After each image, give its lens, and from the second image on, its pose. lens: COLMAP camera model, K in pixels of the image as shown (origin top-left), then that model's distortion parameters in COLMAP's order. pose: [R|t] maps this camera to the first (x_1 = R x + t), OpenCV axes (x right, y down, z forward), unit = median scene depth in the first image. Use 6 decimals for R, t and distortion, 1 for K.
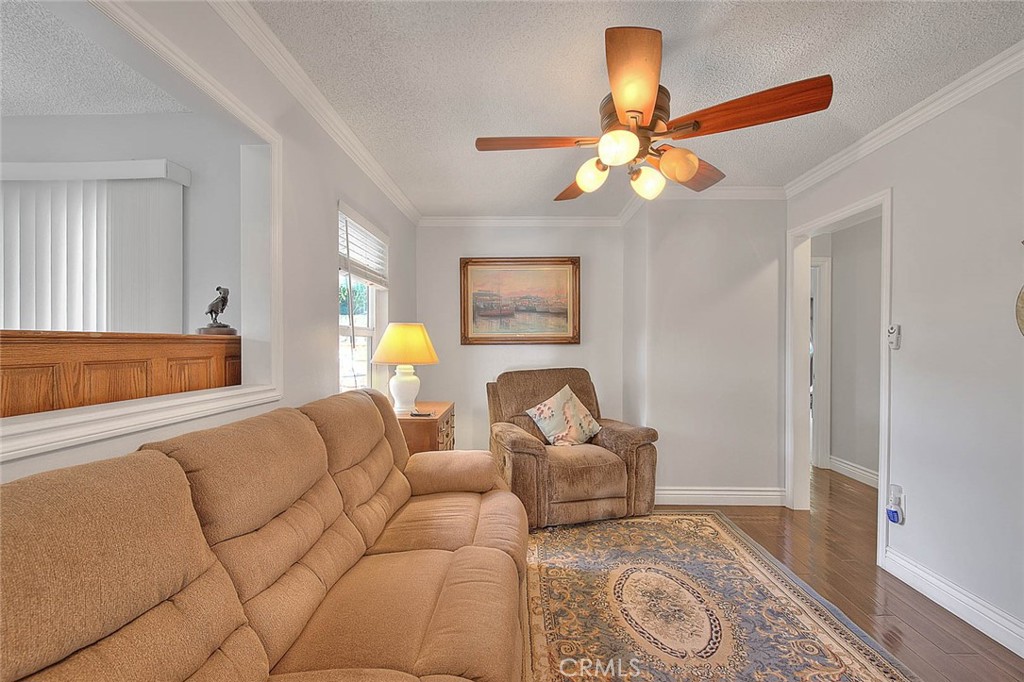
lens RADIAL K [[440.4, 0, 512.0], [0, 440.4, 341.0], [0, 0, 1]] dist [-0.009191, -0.000428]
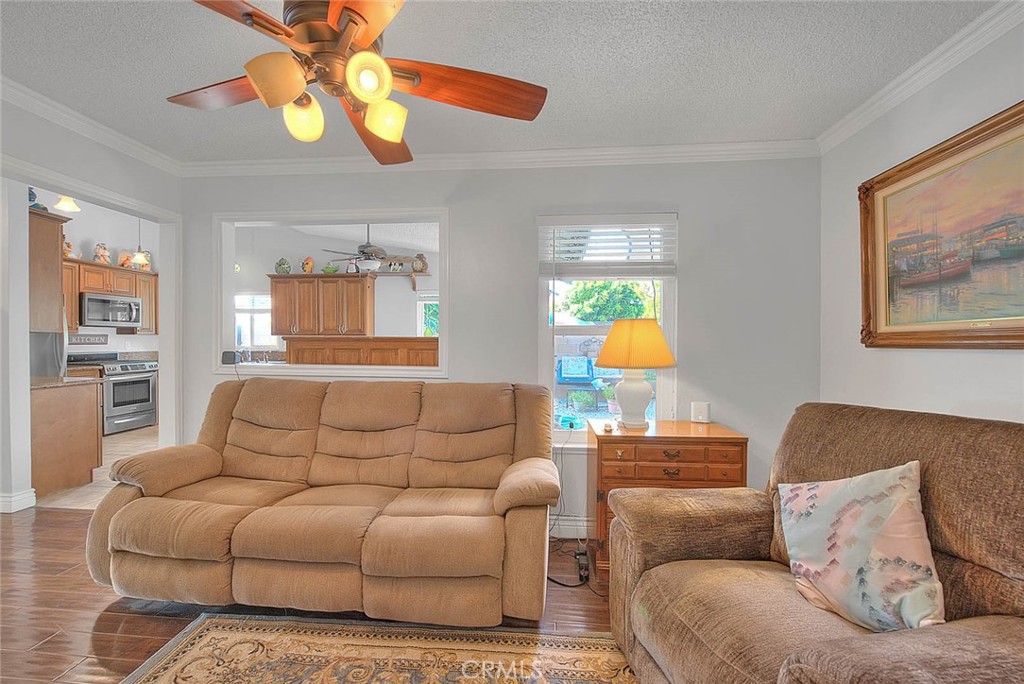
lens RADIAL K [[420.9, 0, 508.4], [0, 420.9, 356.0], [0, 0, 1]] dist [-0.004736, -0.000817]
pose [[-0.083740, 0.031339, -0.995995, 0.565217], [-0.002582, 0.999495, 0.031666, 0.005504], [0.996484, 0.005223, -0.083617, 0.821589]]
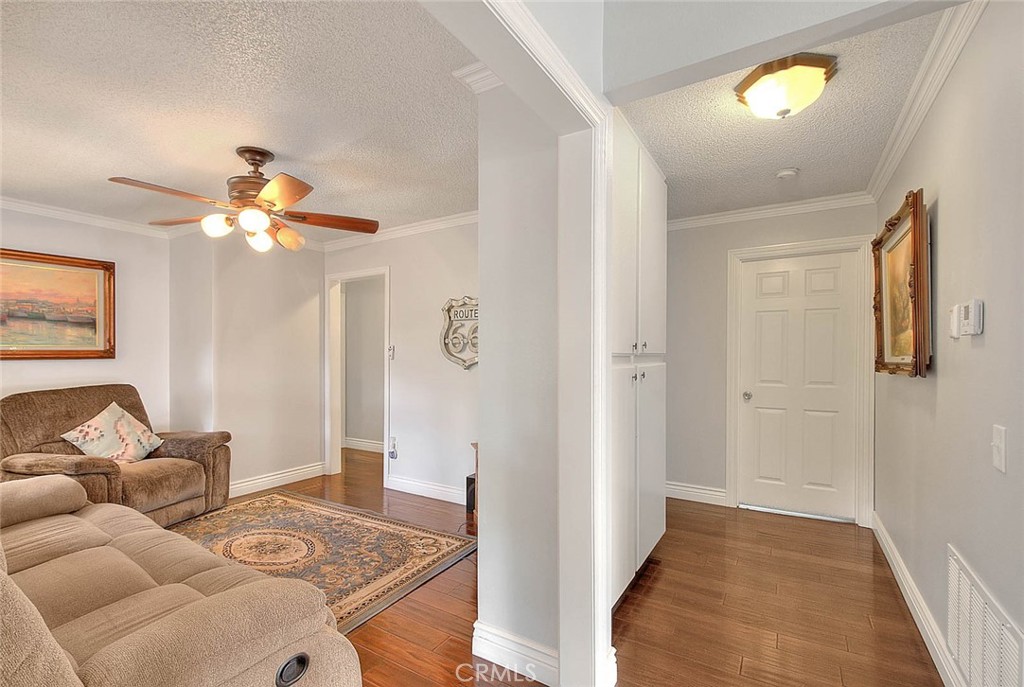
lens RADIAL K [[450.8, 0, 529.5], [0, 450.8, 360.3], [0, 0, 1]] dist [0.000068, -0.000006]
pose [[0.480110, -0.012724, 0.877116, -0.337177], [0.001037, 0.999902, 0.013938, -0.001805], [-0.877207, -0.005783, 0.480077, -0.266763]]
